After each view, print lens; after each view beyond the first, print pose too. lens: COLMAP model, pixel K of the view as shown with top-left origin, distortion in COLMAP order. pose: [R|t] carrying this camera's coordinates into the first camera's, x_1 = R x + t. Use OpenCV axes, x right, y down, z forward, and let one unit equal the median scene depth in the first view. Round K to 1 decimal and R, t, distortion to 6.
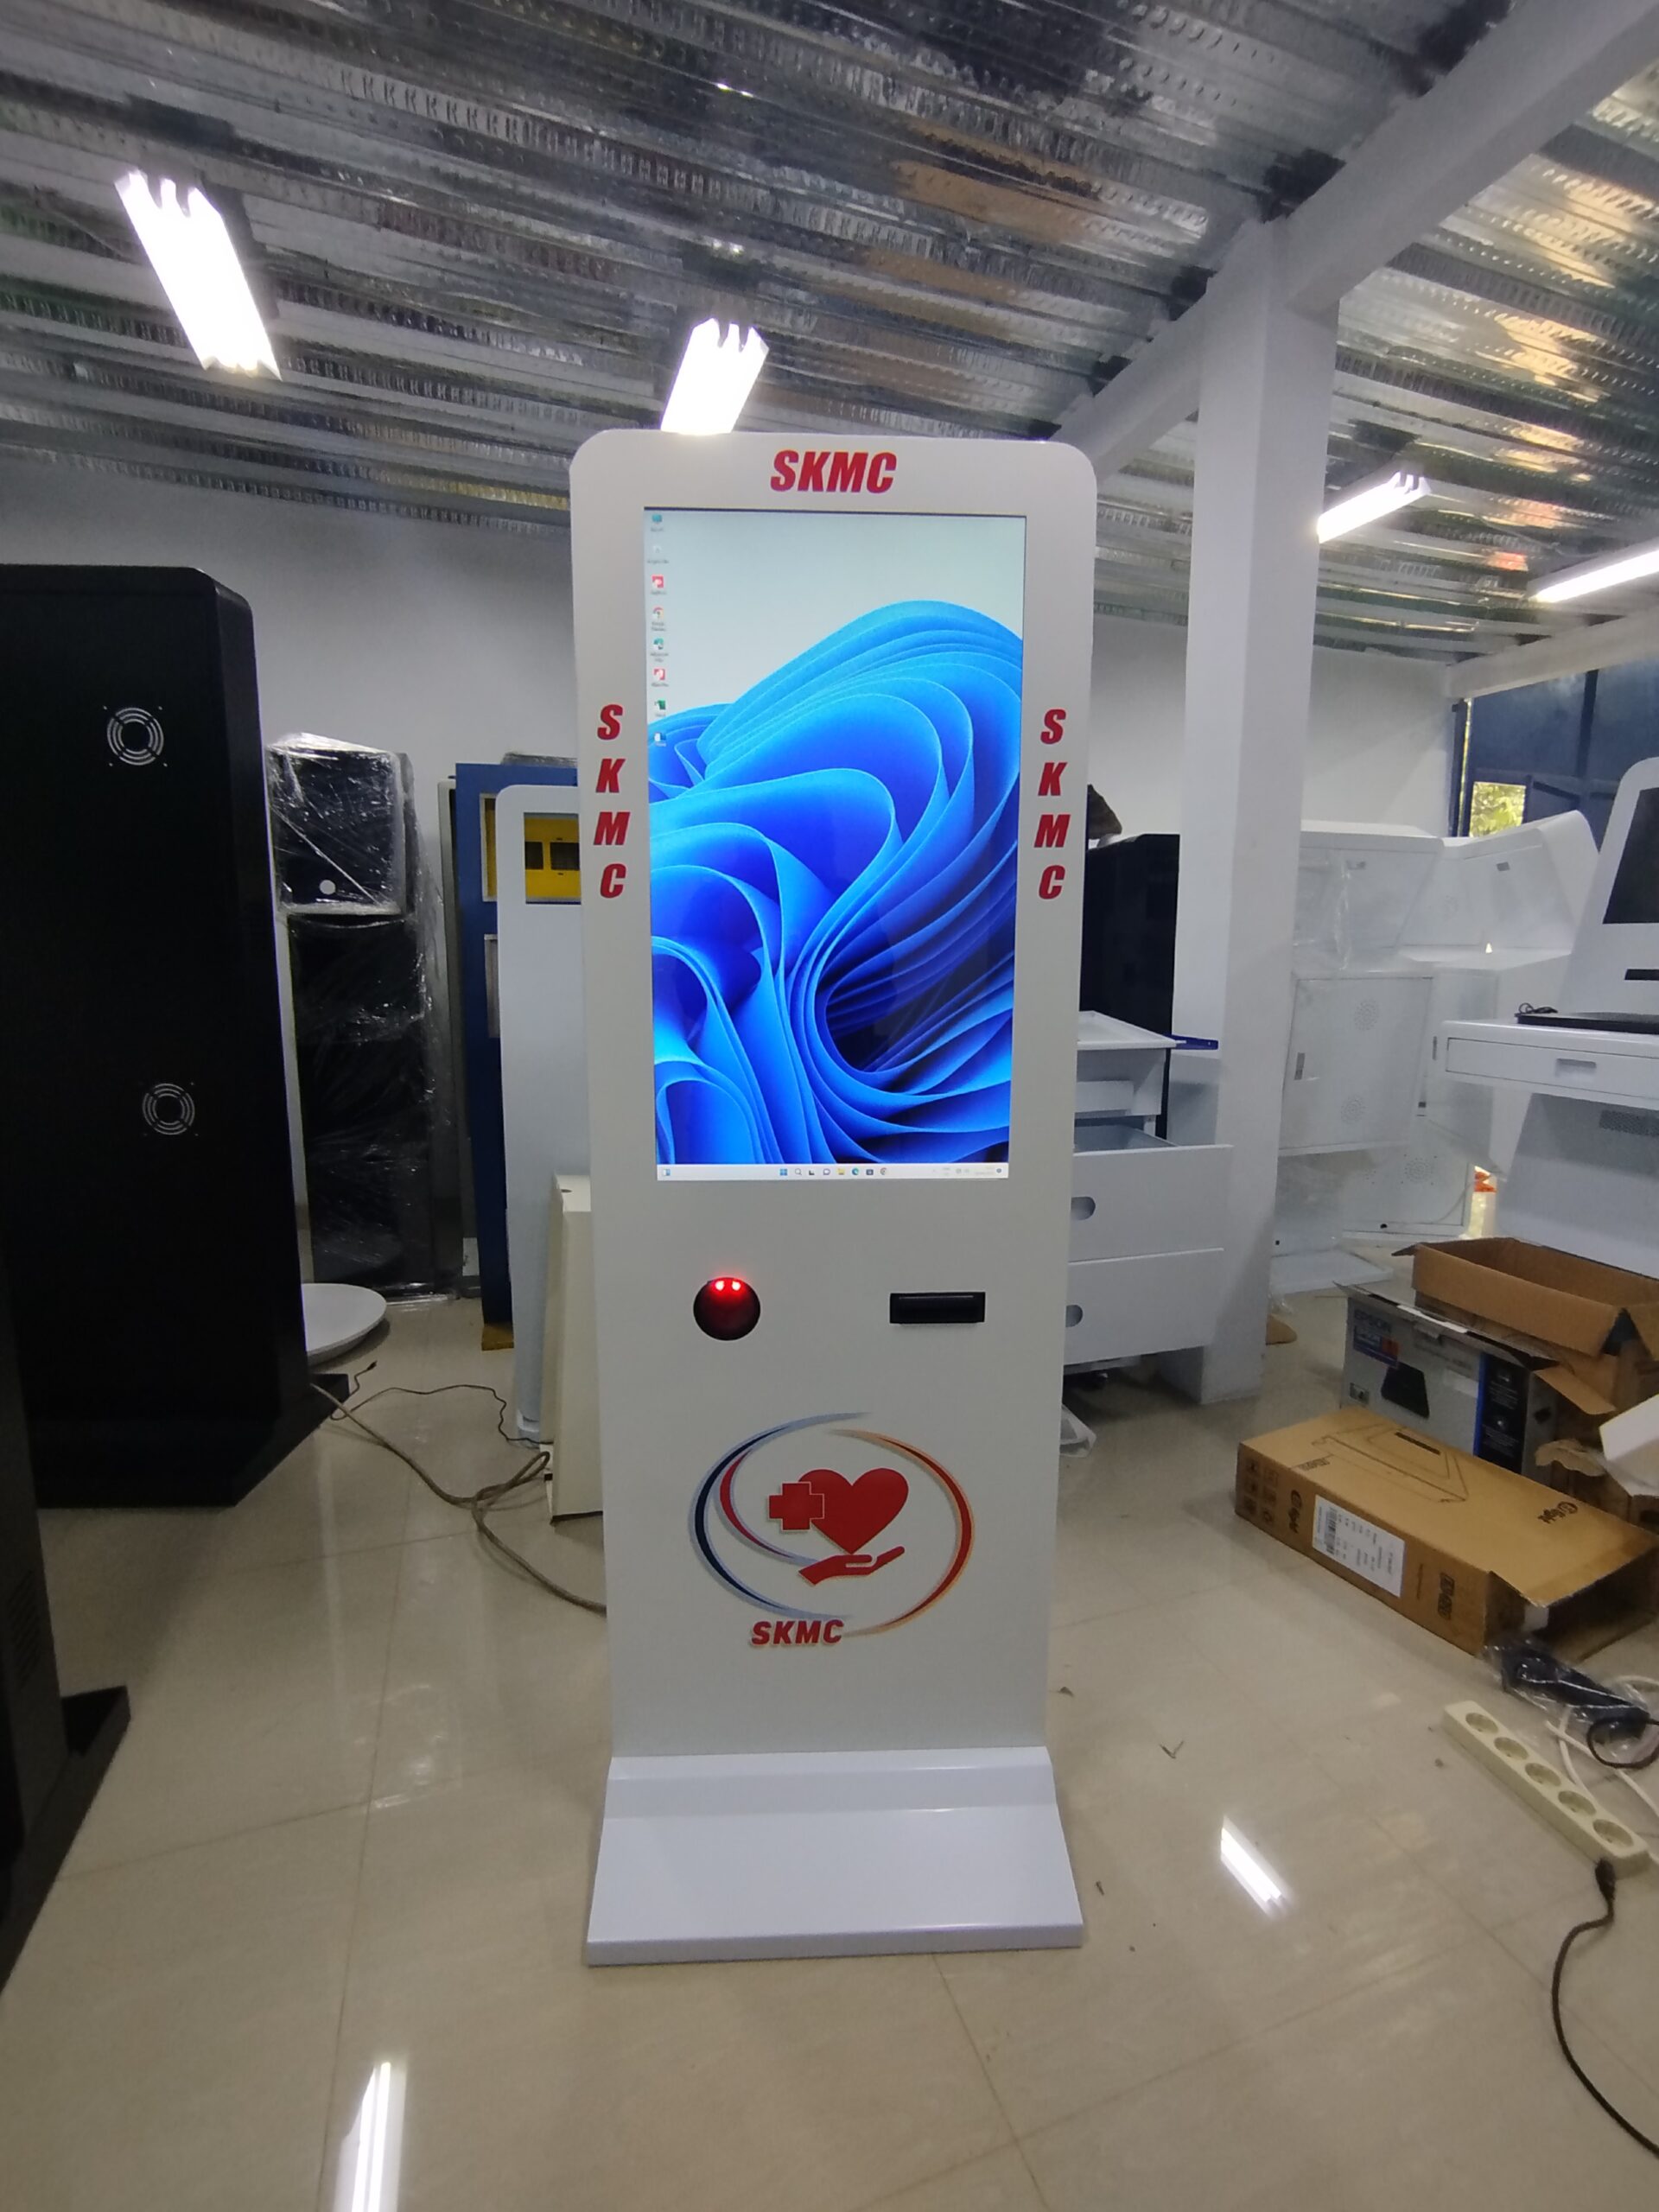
lens RADIAL K [[1008.5, 0, 848.1], [0, 1008.5, 1100.4], [0, 0, 1]] dist [0.000469, 0.005659]
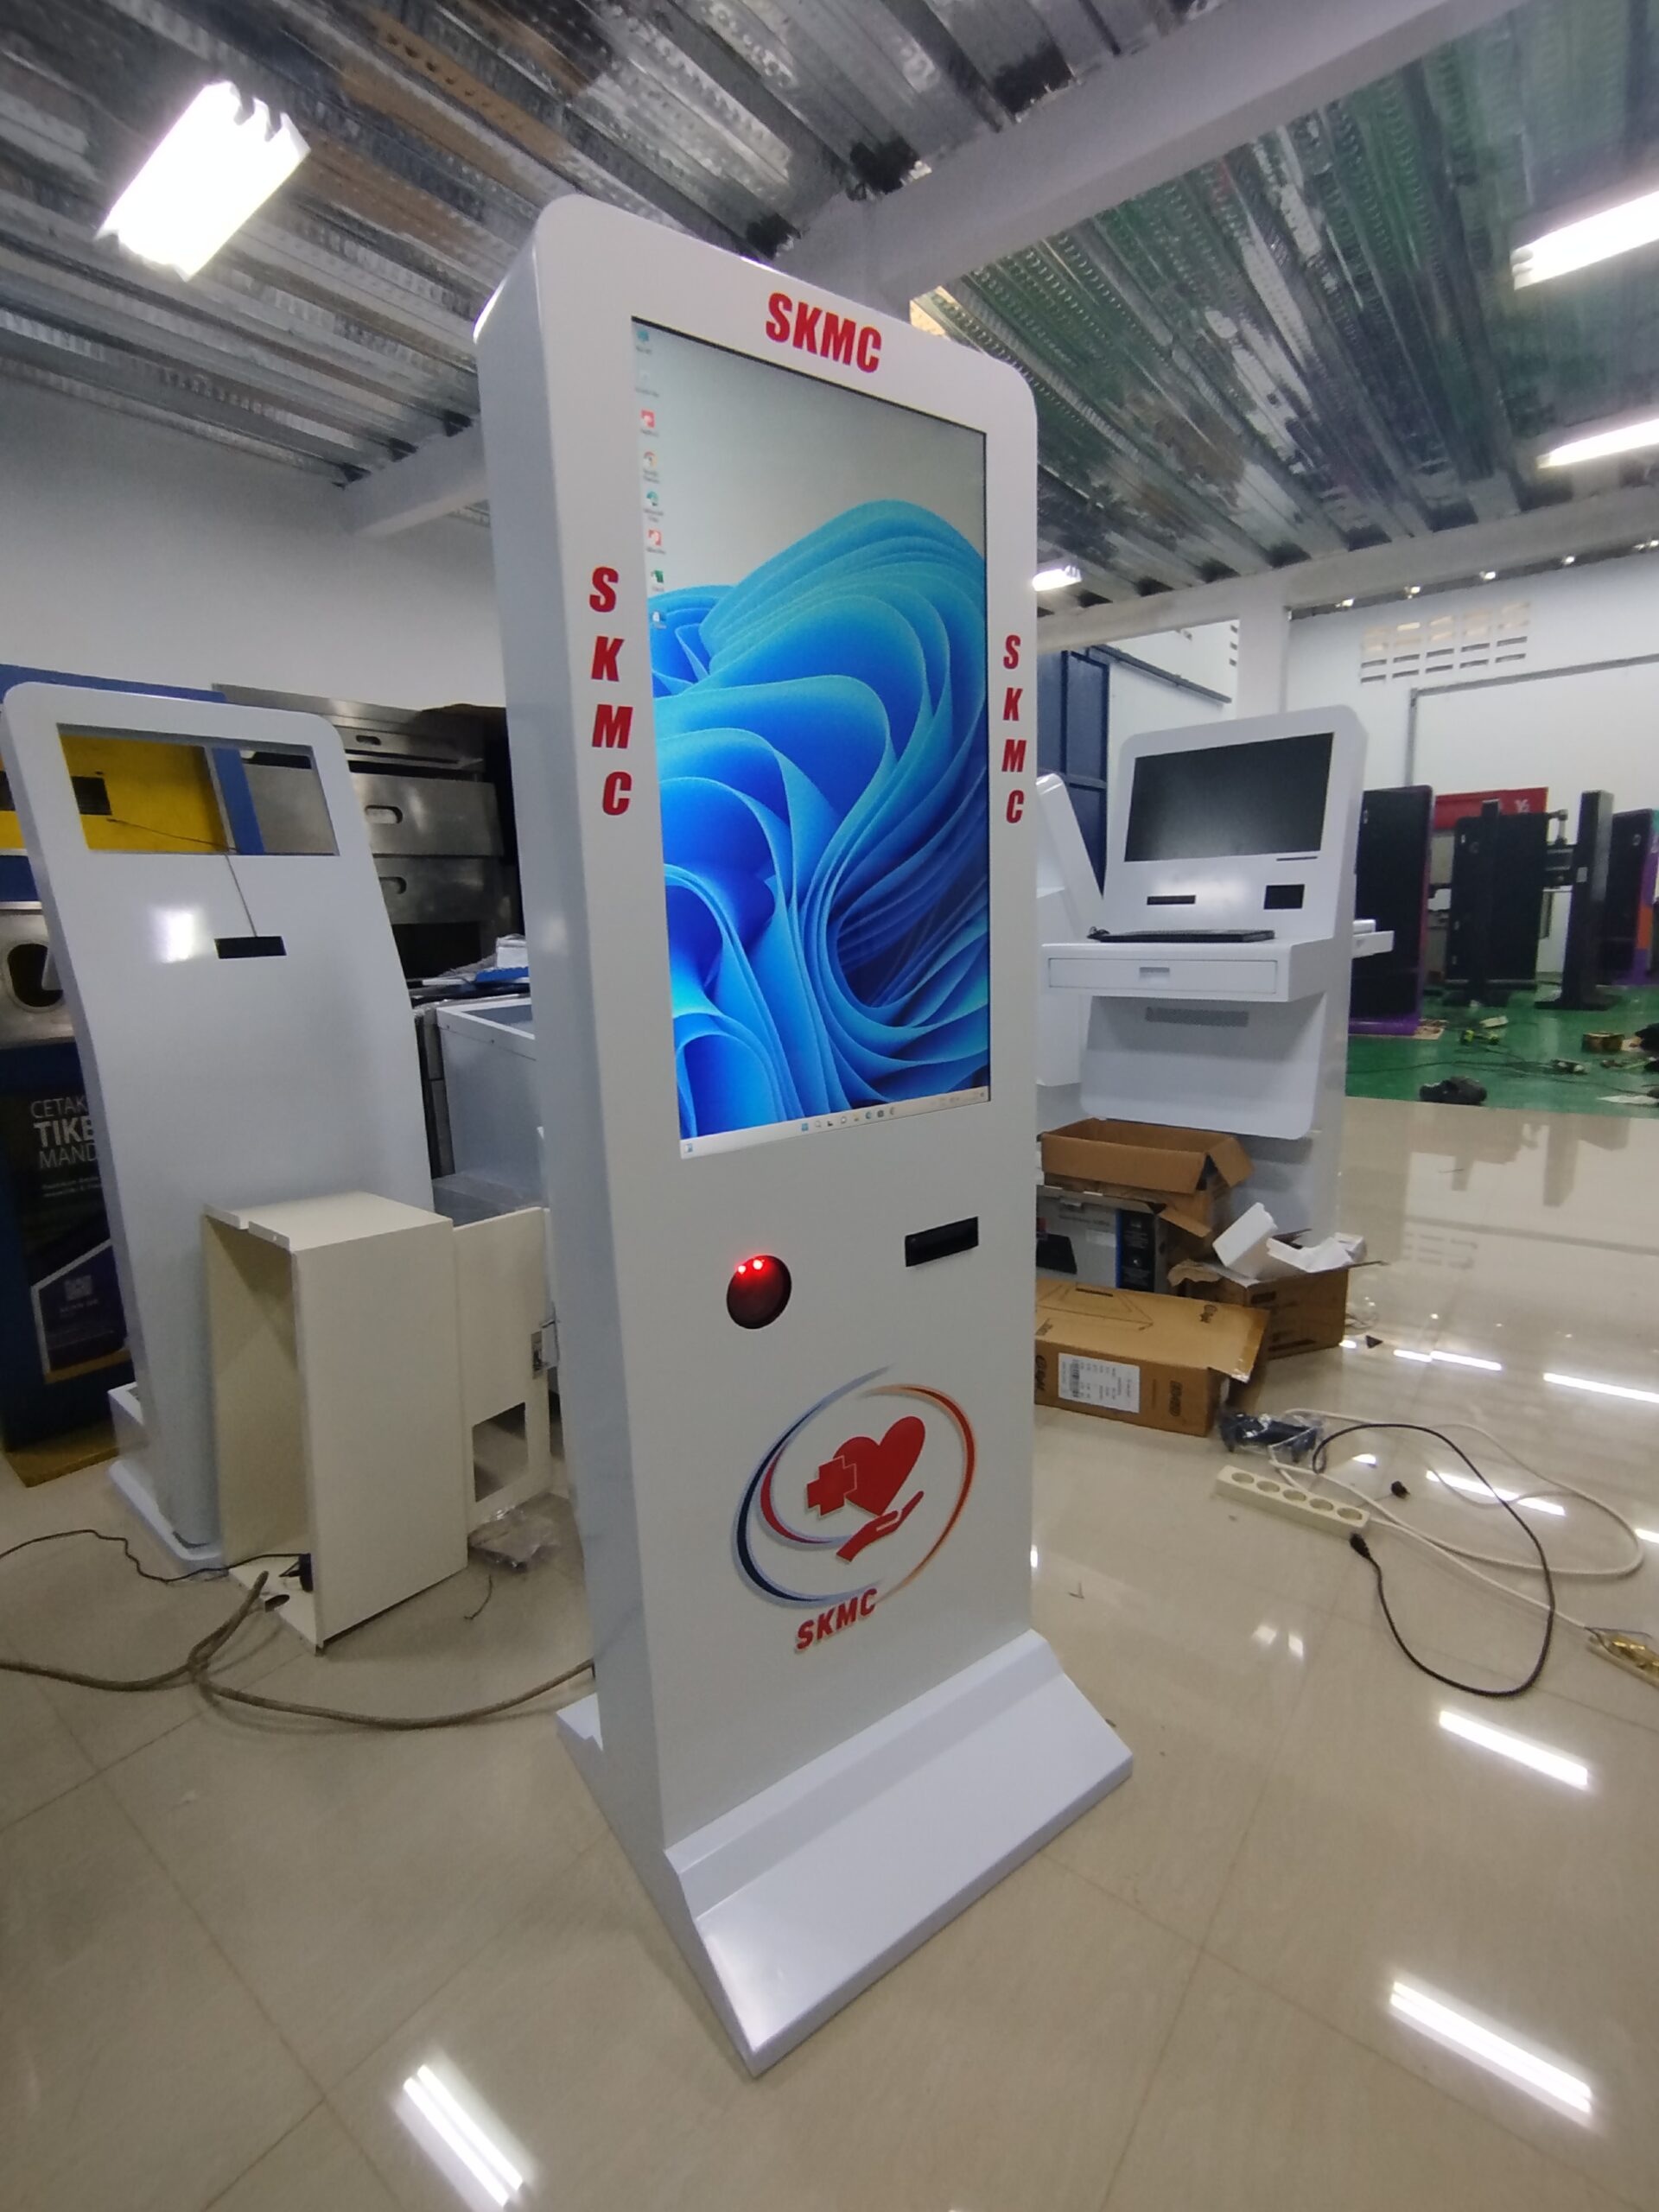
lens RADIAL K [[1008.5, 0, 832.7], [0, 1008.5, 1102.3], [0, 0, 1]] dist [0.000469, 0.005659]
pose [[0.838049, -0.136274, 0.528302, -0.517012], [0.121066, 0.990613, 0.063478, -0.005352], [-0.531993, 0.010762, 0.846680, 0.222886]]
